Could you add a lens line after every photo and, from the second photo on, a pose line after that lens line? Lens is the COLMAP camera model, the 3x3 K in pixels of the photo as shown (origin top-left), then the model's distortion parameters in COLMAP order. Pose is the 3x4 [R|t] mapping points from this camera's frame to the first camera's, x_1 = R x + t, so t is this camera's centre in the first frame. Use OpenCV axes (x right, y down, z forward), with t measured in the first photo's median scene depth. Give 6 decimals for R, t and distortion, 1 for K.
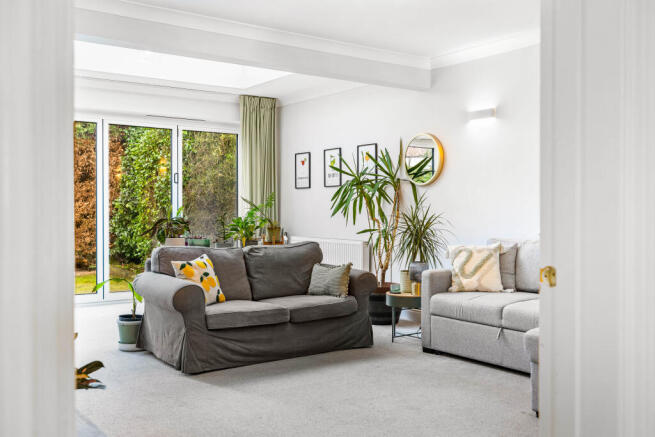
lens RADIAL K [[616.5, 0, 326.6], [0, 616.5, 220.2], [0, 0, 1]] dist [0.073400, 0.000000]
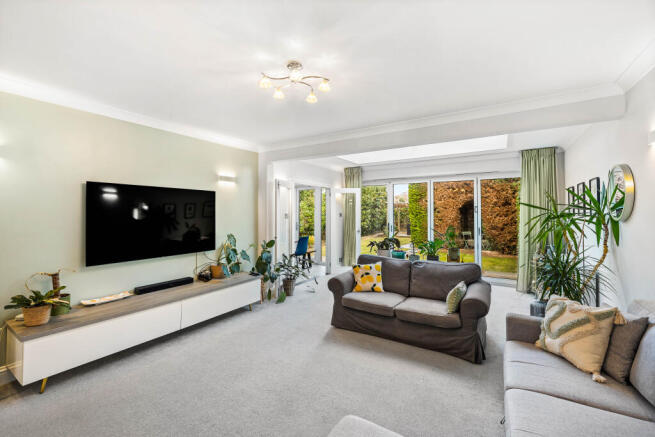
lens RADIAL K [[275.6, 0, 322.8], [0, 275.6, 210.6], [0, 0, 1]] dist [0.002360, 0.000559]
pose [[0.390546, -0.010354, -0.920525, 0.425219], [-0.017304, 0.999678, -0.018586, -0.065804], [0.920421, 0.023187, 0.390241, 0.511402]]
